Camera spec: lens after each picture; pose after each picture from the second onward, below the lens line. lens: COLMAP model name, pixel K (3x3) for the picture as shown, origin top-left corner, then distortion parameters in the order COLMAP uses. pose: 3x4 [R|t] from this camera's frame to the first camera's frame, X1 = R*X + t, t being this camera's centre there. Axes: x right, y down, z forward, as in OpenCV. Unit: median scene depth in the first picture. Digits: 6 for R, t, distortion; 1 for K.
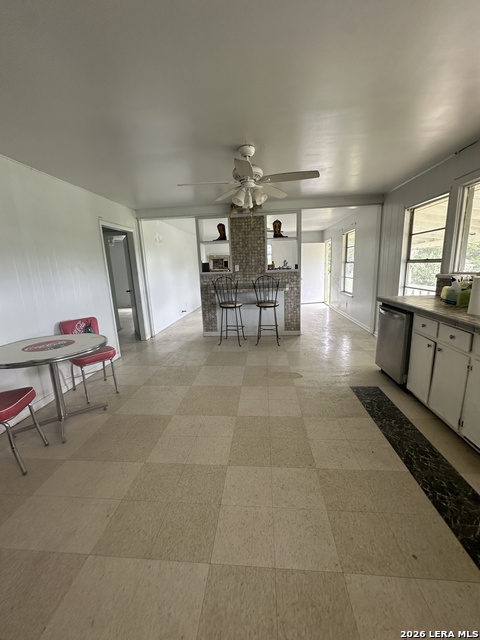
lens RADIAL K [[256.7, 0, 240.4], [0, 256.7, 319.8], [0, 0, 1]] dist [-0.000208, 0.000033]
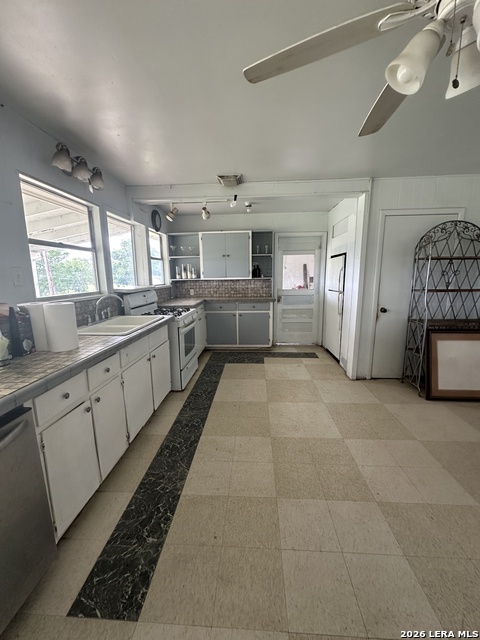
lens RADIAL K [[256.7, 0, 240.5], [0, 256.7, 320.3], [0, 0, 1]] dist [-0.000208, 0.000033]
pose [[-0.998266, 0.055361, -0.019997, 0.374475], [0.043702, 0.924667, 0.378260, -0.372765], [0.039432, 0.376730, -0.925484, 1.669946]]
